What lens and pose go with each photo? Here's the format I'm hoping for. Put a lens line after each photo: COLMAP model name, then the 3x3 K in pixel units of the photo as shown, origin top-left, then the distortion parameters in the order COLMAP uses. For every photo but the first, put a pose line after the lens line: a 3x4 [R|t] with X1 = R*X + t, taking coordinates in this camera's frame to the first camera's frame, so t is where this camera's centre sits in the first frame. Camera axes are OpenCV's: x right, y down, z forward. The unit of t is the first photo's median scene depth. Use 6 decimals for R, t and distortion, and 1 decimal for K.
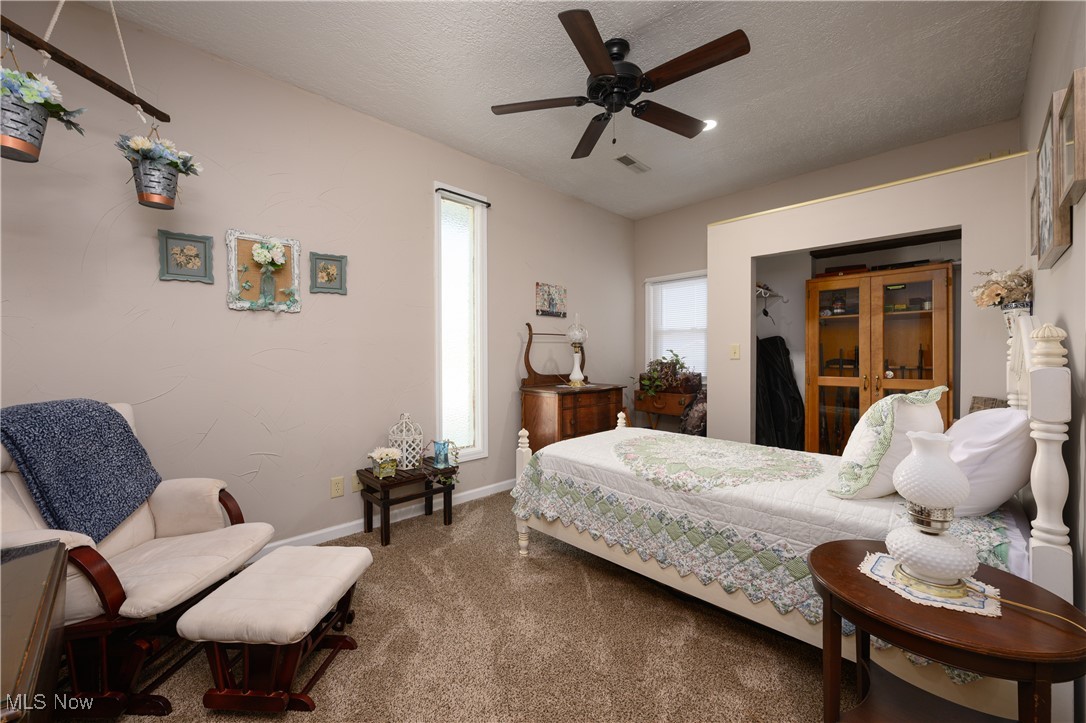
lens RADIAL K [[428.7, 0, 545.3], [0, 428.7, 357.7], [0, 0, 1]] dist [-0.000652, 0.000223]
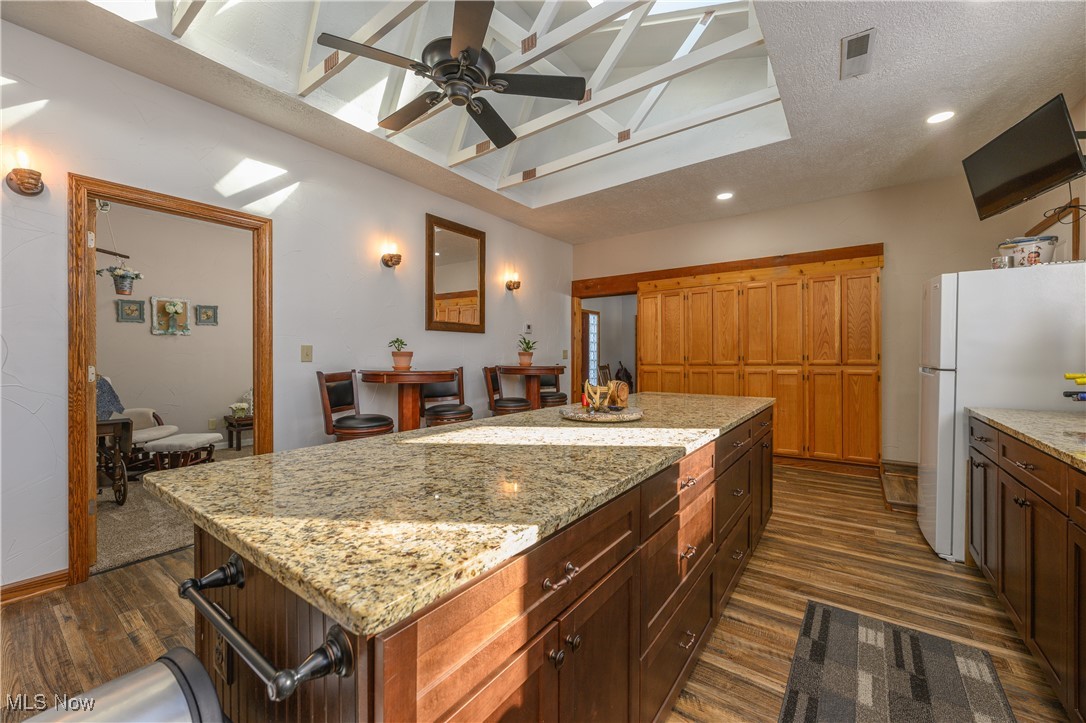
lens RADIAL K [[428.7, 0, 541.4], [0, 428.7, 356.8], [0, 0, 1]] dist [-0.000652, 0.000223]
pose [[0.986864, -0.003215, 0.161522, 0.824011], [0.004514, 0.999960, -0.007676, 0.021941], [-0.161491, 0.008304, 0.986839, -1.416629]]
